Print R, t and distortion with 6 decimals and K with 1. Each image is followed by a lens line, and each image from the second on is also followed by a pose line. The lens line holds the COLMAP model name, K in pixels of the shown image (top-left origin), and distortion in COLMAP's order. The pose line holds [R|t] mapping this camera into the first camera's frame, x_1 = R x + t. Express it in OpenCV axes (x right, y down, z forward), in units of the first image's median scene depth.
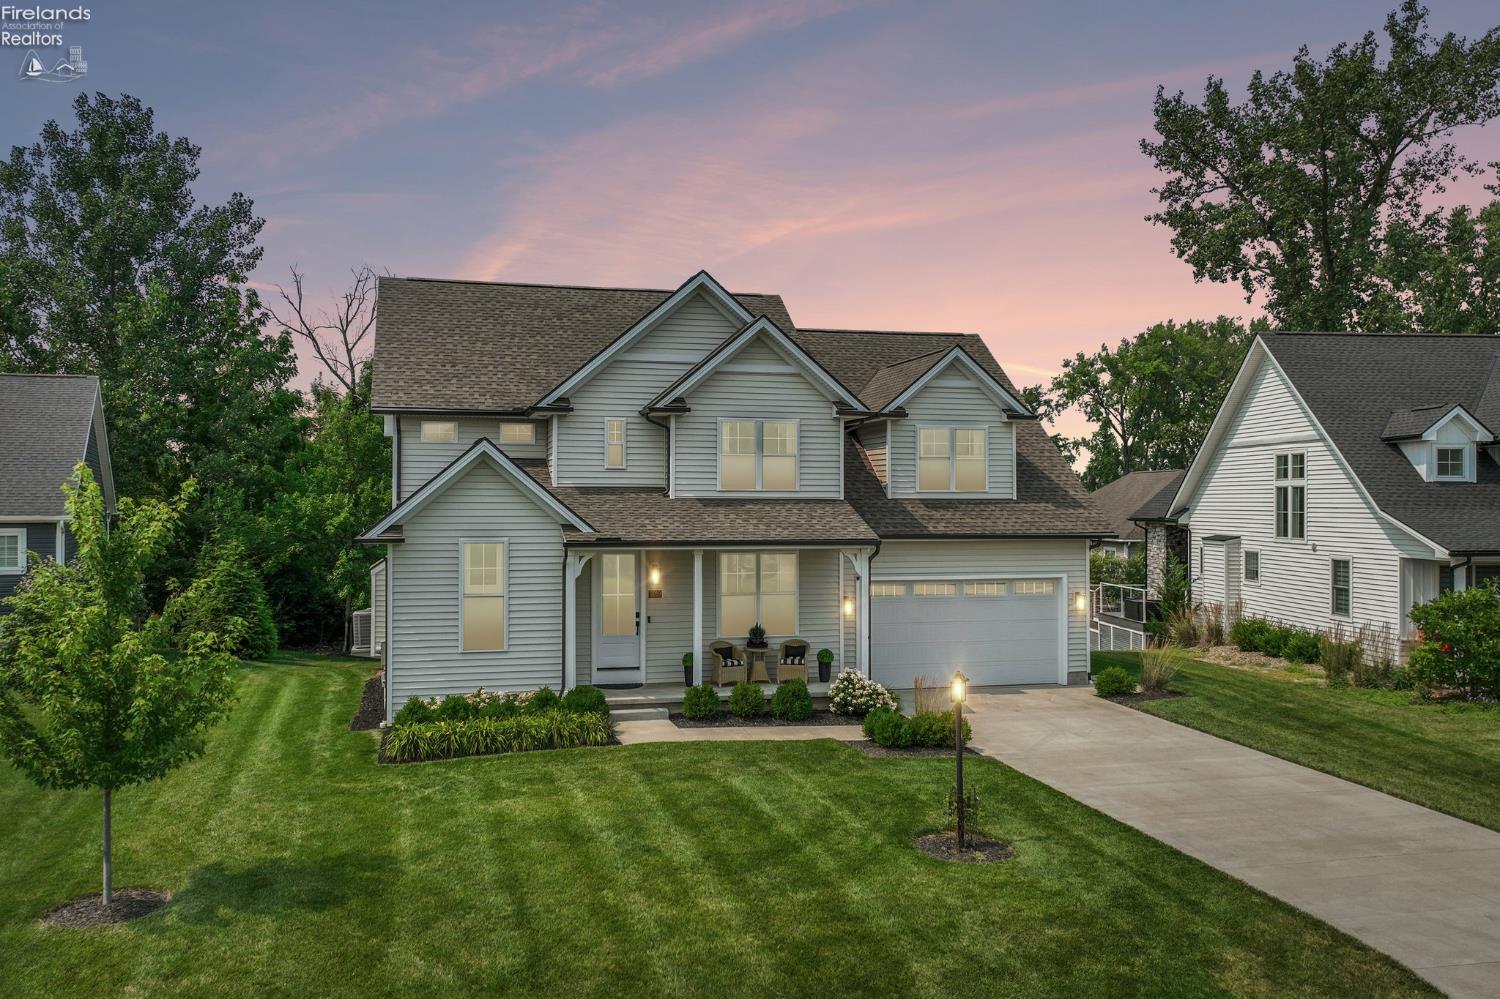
lens RADIAL K [[1182.1, 0, 704.2], [0, 1182.1, 495.3], [0, 0, 1]] dist [0.004288, -0.009170]
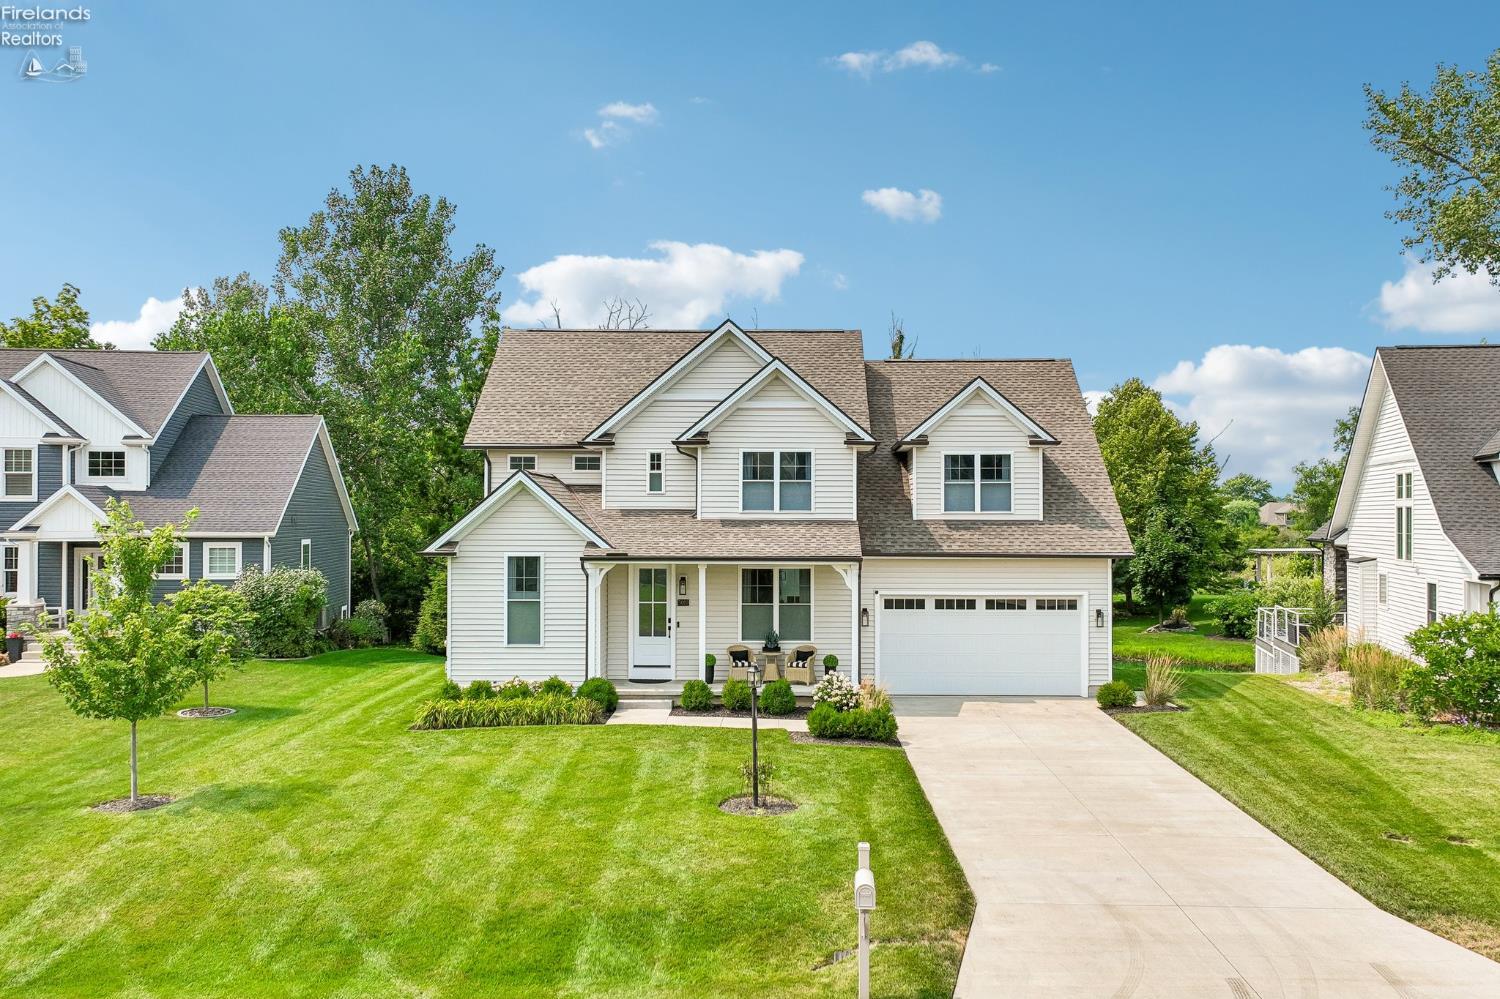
lens RADIAL K [[1231.1, 0, 750.0], [0, 1231.1, 499.5], [0, 0, 1]] dist [-0.001185, -0.002890]
pose [[0.968976, -0.002553, -0.247143, 0.349091], [-0.000045, 0.999945, -0.010507, -0.004618], [0.247156, 0.010192, 0.968922, -0.160730]]
